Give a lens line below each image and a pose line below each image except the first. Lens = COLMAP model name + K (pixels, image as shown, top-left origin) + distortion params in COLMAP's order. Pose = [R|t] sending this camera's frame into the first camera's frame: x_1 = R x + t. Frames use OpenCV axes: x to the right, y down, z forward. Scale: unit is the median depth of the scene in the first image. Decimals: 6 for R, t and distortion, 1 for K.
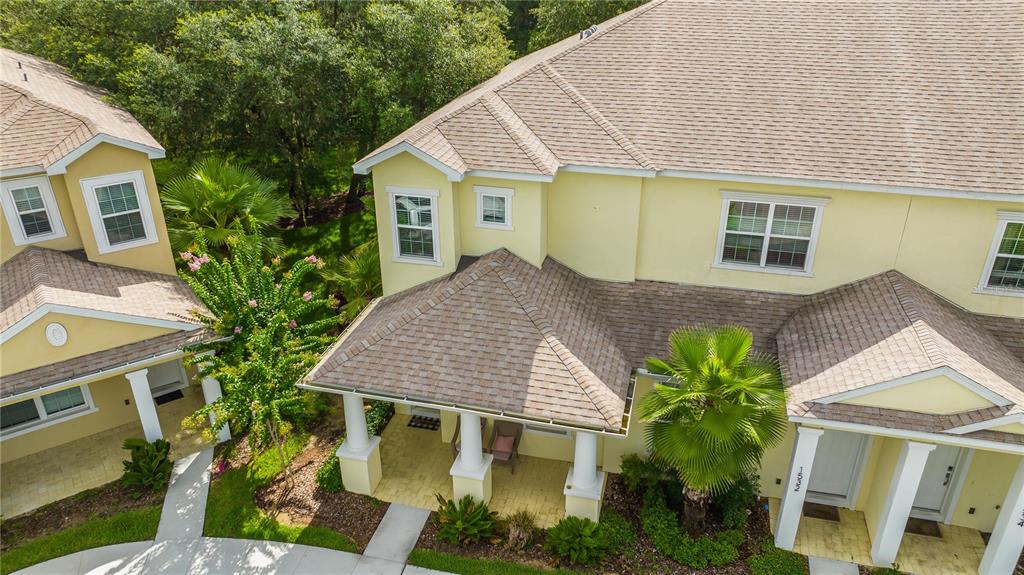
lens RADIAL K [[724.5, 0, 512.0], [0, 724.5, 287.5], [0, 0, 1]] dist [-0.012750, -0.004290]
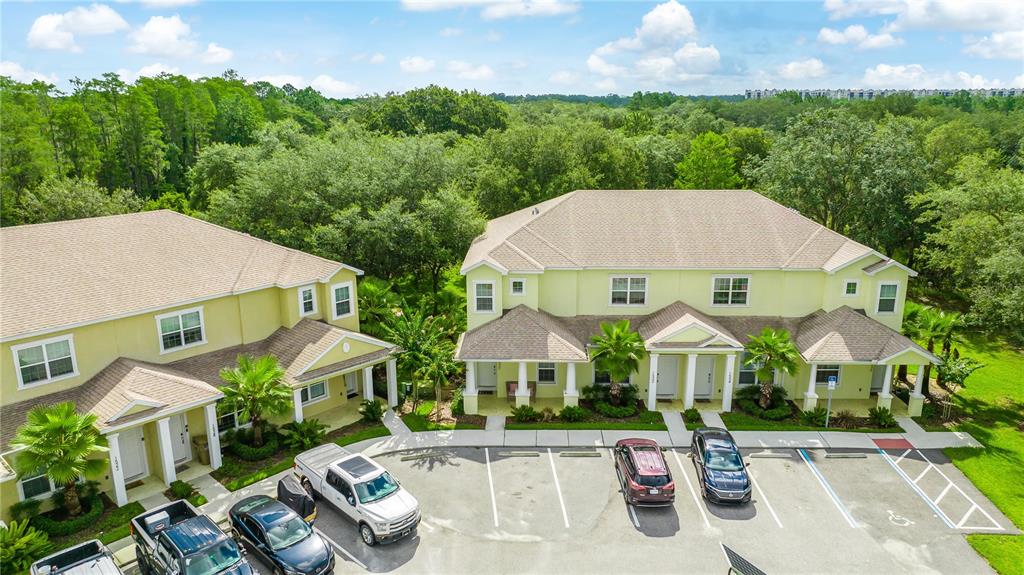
lens RADIAL K [[724.5, 0, 512.0], [0, 724.5, 287.5], [0, 0, 1]] dist [-0.012750, -0.004290]
pose [[0.976897, -0.055410, 0.206403, -0.532174], [0.094994, 0.977732, -0.187126, 0.333930], [-0.191438, 0.202410, 0.960407, -1.267696]]
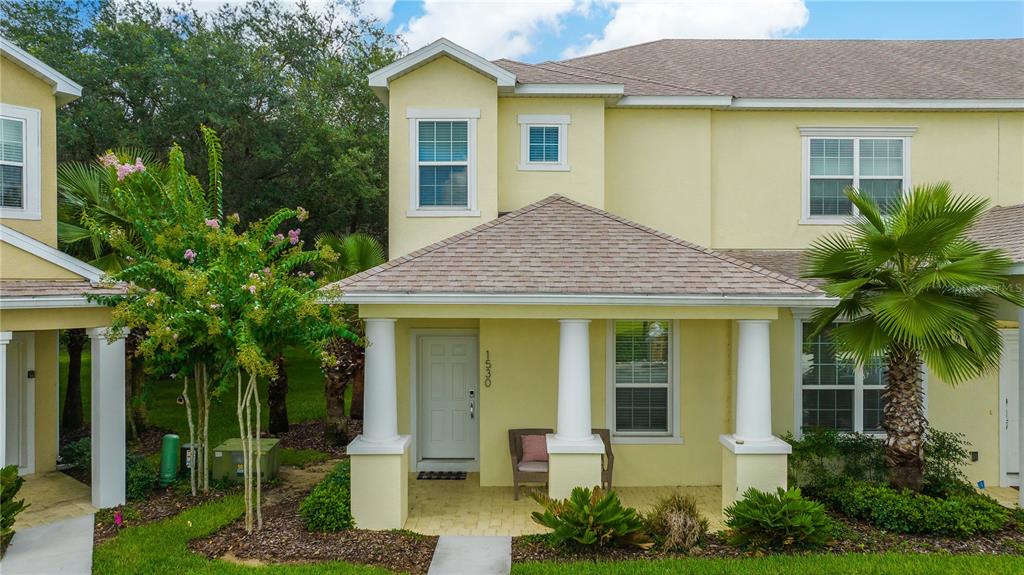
lens RADIAL K [[742.0, 0, 512.0], [0, 742.0, 287.5], [0, 0, 1]] dist [-0.009215, -0.001440]
pose [[0.972366, 0.001568, 0.233455, -0.248416], [0.099699, 0.901420, -0.421310, 0.372572], [-0.211102, 0.432943, 0.876354, 0.367570]]
